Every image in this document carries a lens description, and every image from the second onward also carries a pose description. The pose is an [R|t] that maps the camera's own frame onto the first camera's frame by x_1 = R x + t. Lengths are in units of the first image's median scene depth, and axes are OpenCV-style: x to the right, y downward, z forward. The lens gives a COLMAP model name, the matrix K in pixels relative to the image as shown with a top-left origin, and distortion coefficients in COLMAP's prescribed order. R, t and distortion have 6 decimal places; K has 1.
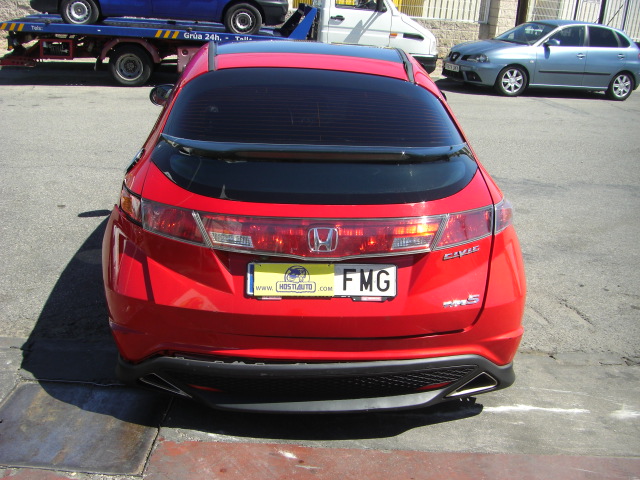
lens RADIAL K [[726.0, 0, 296.8], [0, 726.0, 262.1], [0, 0, 1]] dist [-0.179738, 0.052100]
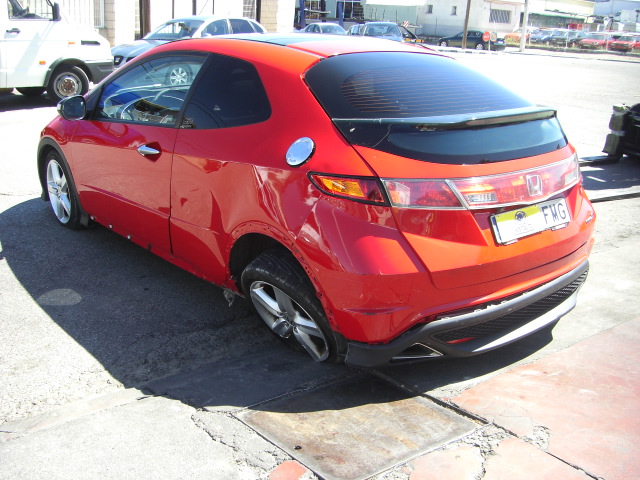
lens RADIAL K [[726.0, 0, 296.8], [0, 726.0, 262.1], [0, 0, 1]] dist [-0.179738, 0.052100]
pose [[0.806737, -0.219892, 0.548473, -0.951885], [0.225169, 0.972549, 0.058714, -0.064244], [-0.546327, 0.076132, 0.834104, 0.227489]]
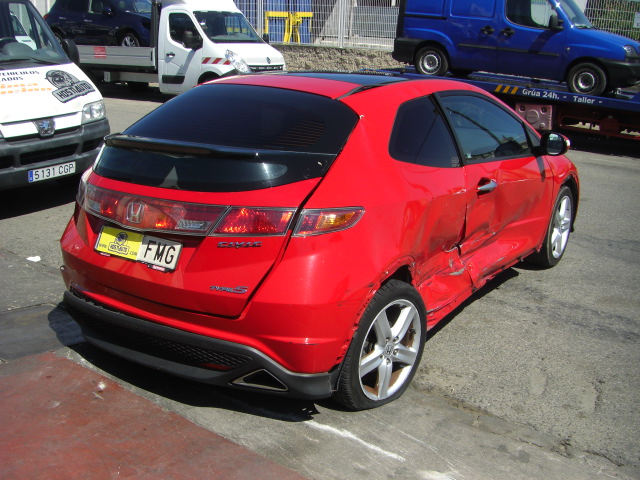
lens RADIAL K [[726.0, 0, 296.8], [0, 726.0, 262.1], [0, 0, 1]] dist [-0.179738, 0.052100]
pose [[0.791282, 0.160786, -0.589933, 0.965883], [-0.211981, 0.977107, -0.018023, 0.014617], [0.573531, 0.139316, 0.807251, 0.182304]]
